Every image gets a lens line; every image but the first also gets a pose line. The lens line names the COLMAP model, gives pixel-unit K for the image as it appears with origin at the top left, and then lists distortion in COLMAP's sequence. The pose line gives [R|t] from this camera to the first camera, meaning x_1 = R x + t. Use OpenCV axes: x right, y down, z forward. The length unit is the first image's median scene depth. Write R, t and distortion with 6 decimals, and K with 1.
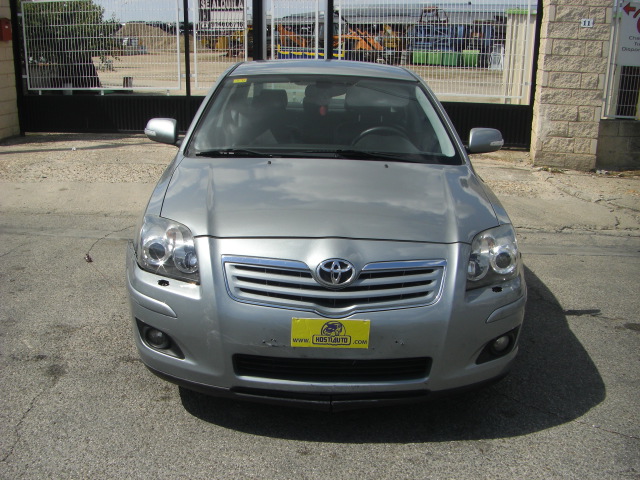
lens RADIAL K [[726.3, 0, 293.3], [0, 726.3, 273.6], [0, 0, 1]] dist [-0.160011, 0.052375]
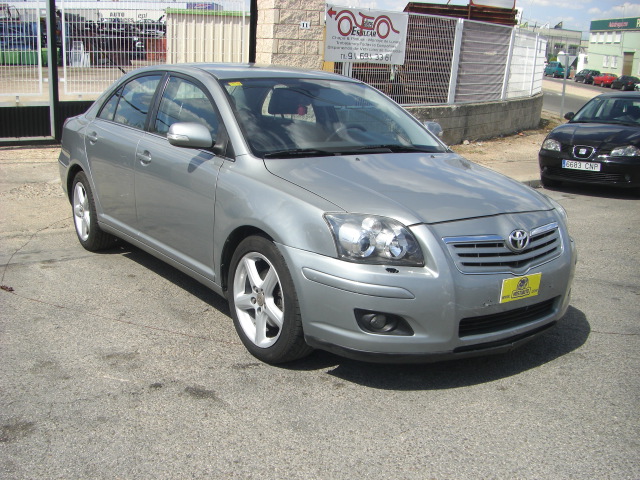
lens RADIAL K [[726.3, 0, 293.3], [0, 726.3, 273.6], [0, 0, 1]] dist [-0.160011, 0.052375]
pose [[0.824995, -0.148896, 0.545172, -0.288626], [0.146176, 0.988061, 0.048652, -0.018539], [-0.545908, 0.039554, 0.836911, 0.049918]]
